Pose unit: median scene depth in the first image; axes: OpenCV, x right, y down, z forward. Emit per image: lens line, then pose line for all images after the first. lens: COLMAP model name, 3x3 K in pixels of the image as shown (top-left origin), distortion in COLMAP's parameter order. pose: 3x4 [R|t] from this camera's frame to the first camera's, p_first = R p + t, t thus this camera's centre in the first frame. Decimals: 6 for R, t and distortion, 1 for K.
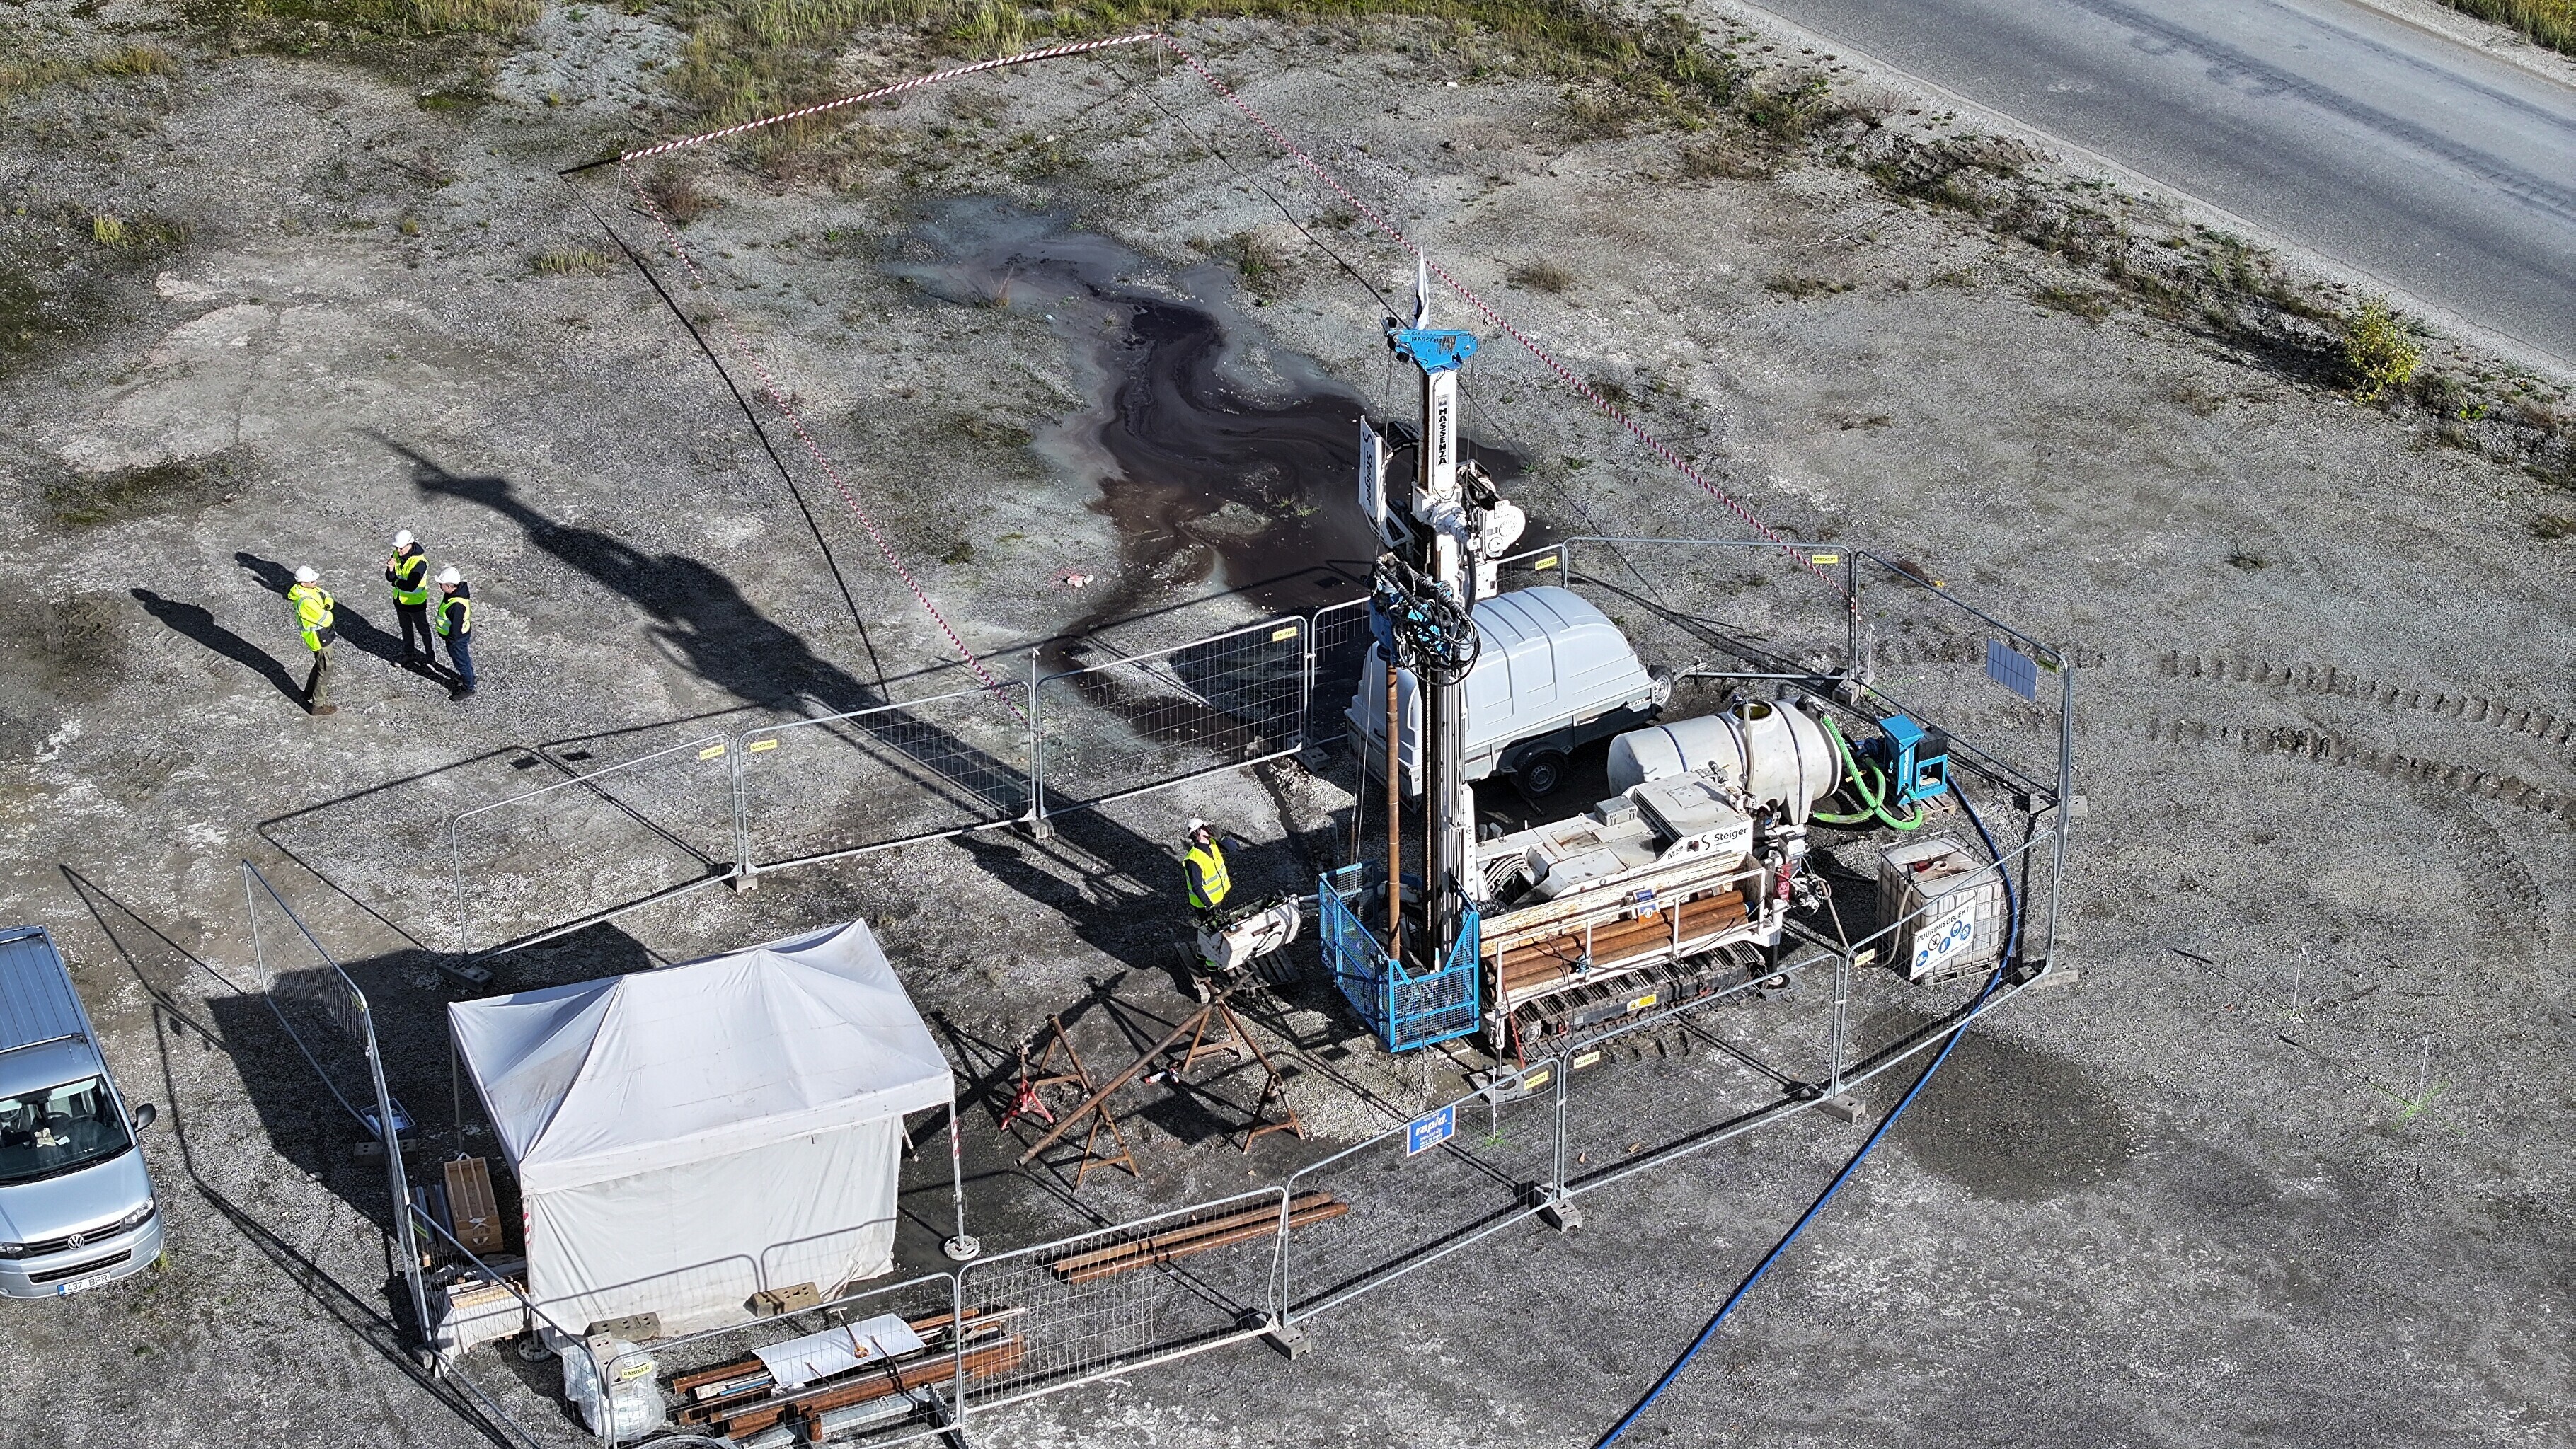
lens RADIAL K [[5220.3, 0, 1293.0], [0, 5220.3, 737.4], [0, 0, 1]] dist [-0.135019, 0.000000]
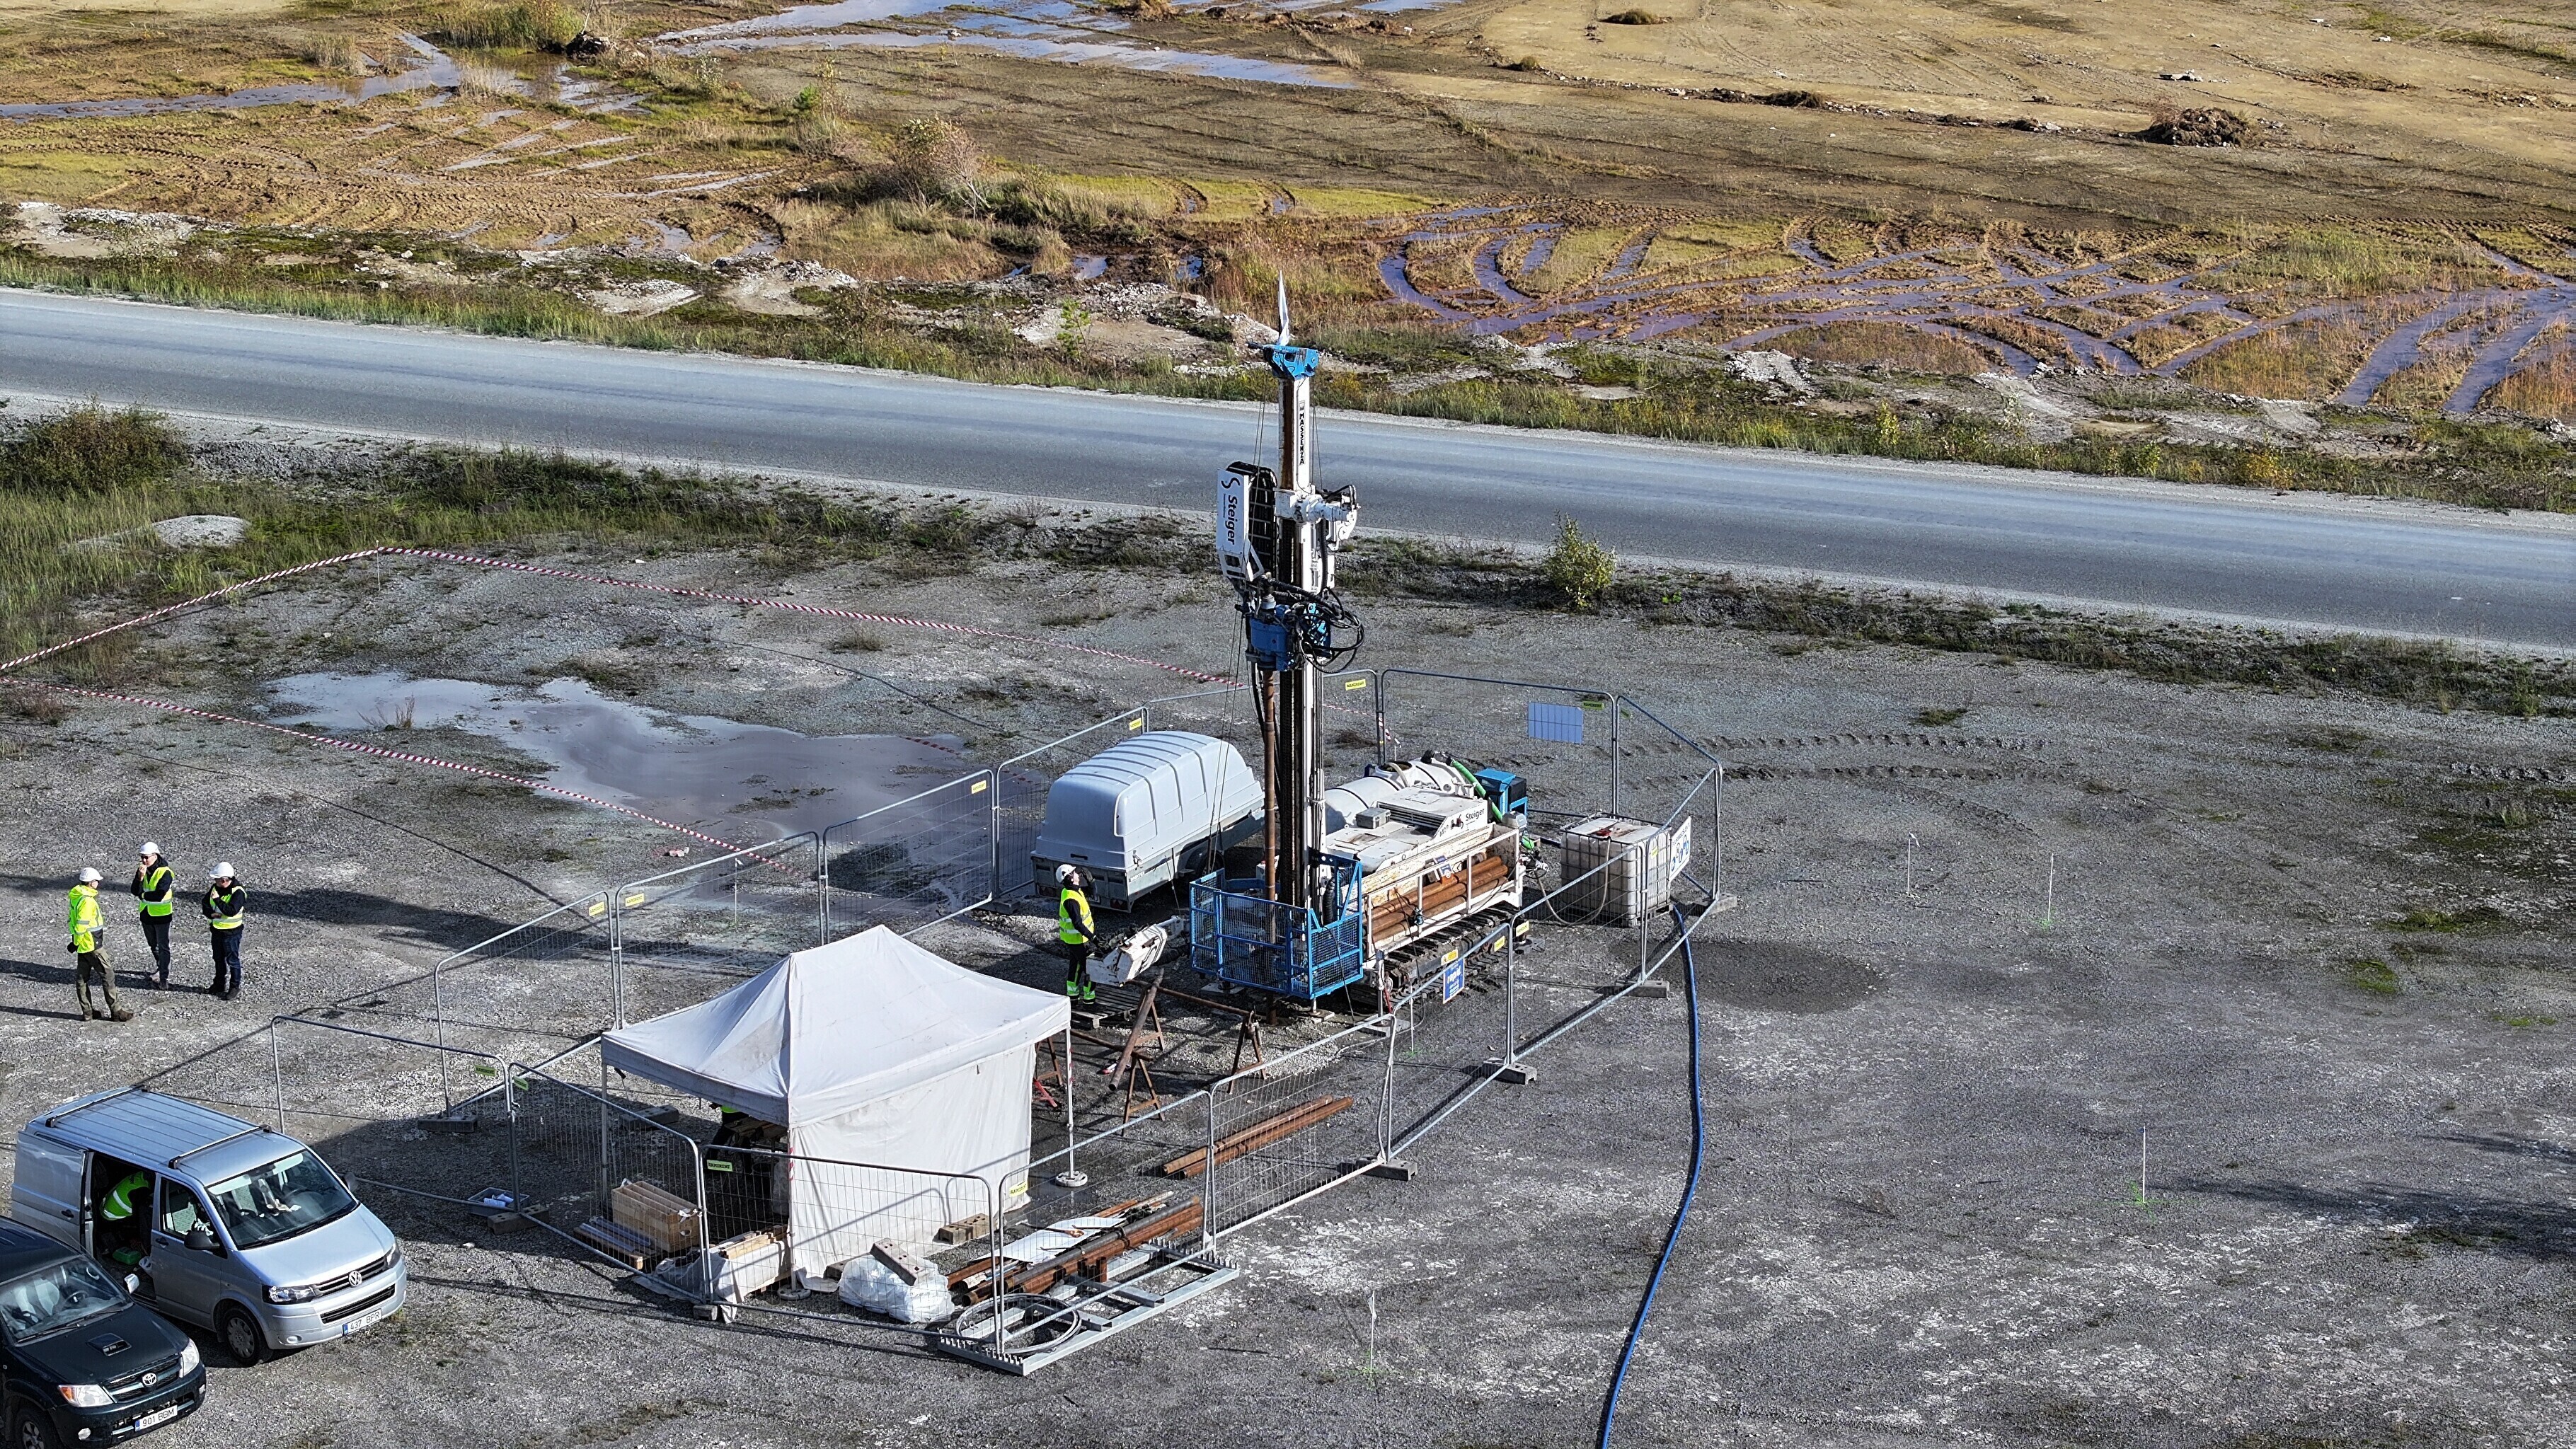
lens RADIAL K [[5220.3, 0, 1293.4], [0, 5220.3, 716.7], [0, 0, 1]] dist [-0.135019, 0.000000]
pose [[0.886644, -0.128431, 0.444262, -0.480364], [0.238413, 0.950103, -0.201153, 0.227812], [-0.396260, 0.284269, 0.873023, -0.026987]]
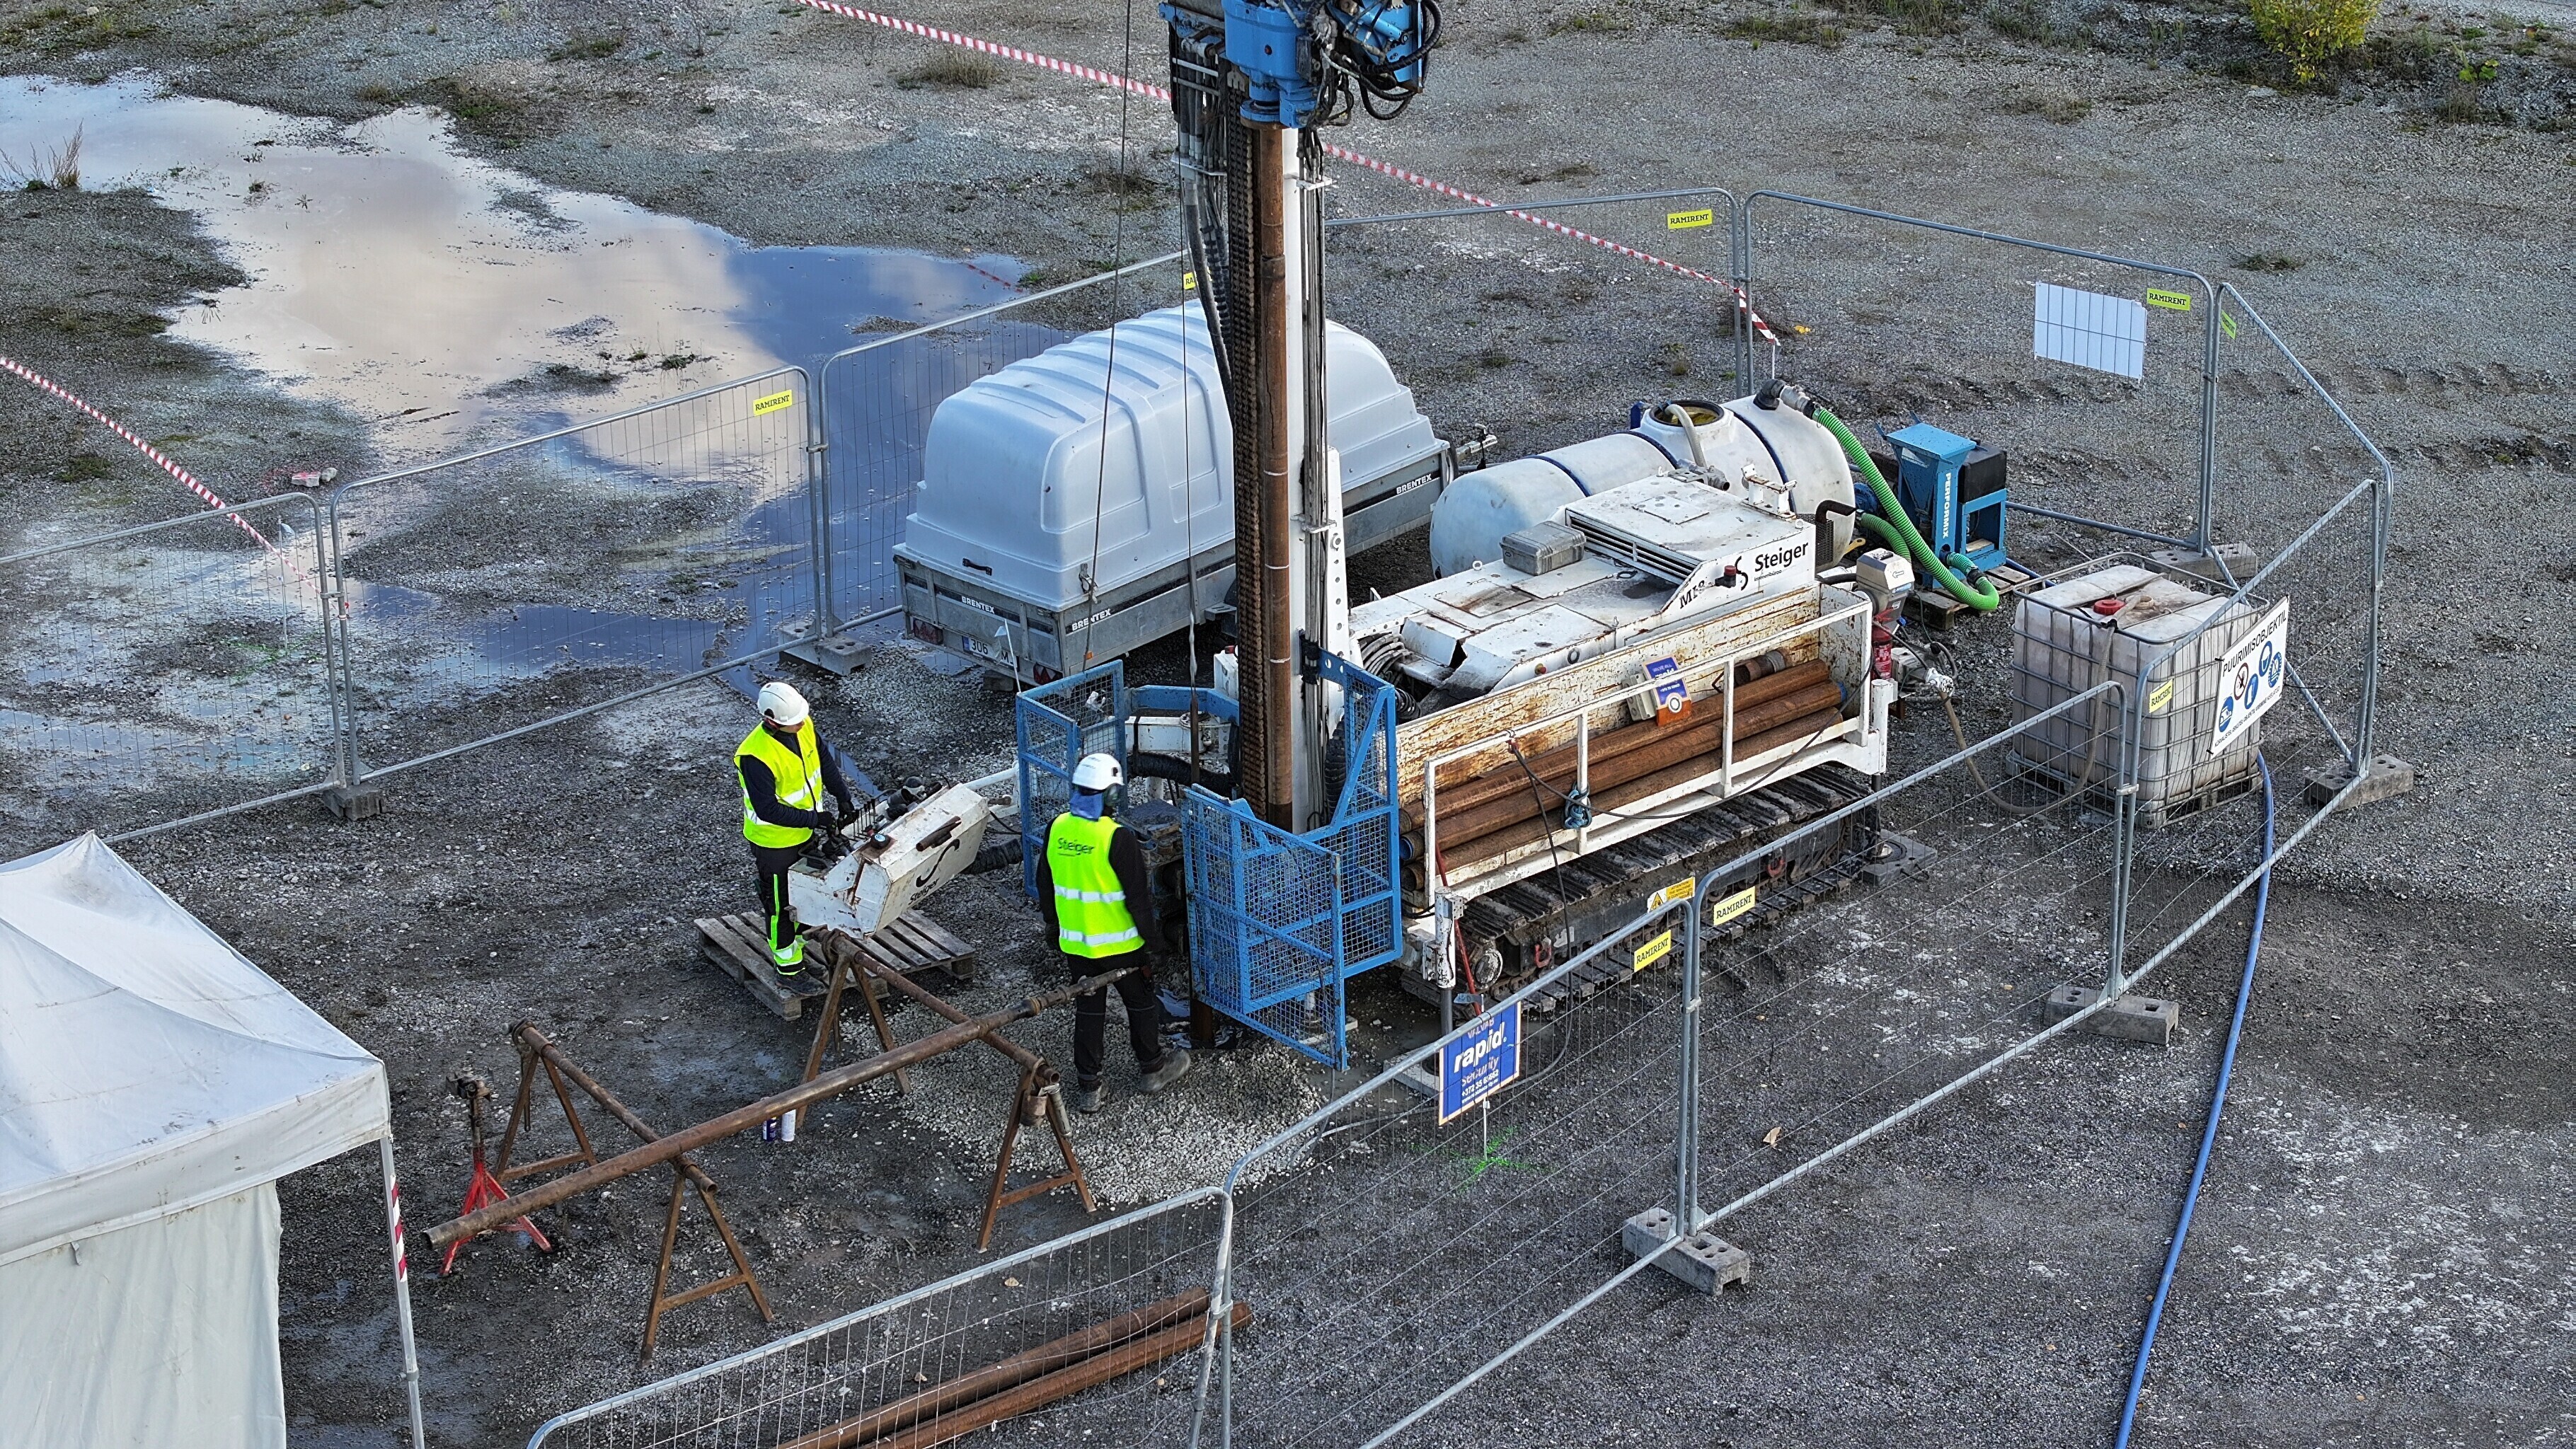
lens RADIAL K [[5220.3, 0, 1307.5], [0, 5220.3, 715.3], [0, 0, 1]] dist [-0.135019, 0.000000]
pose [[0.966494, -0.103942, 0.234703, -0.082457], [0.137592, 0.981674, -0.131848, 0.095170], [-0.216697, 0.159724, 0.963084, 0.524712]]
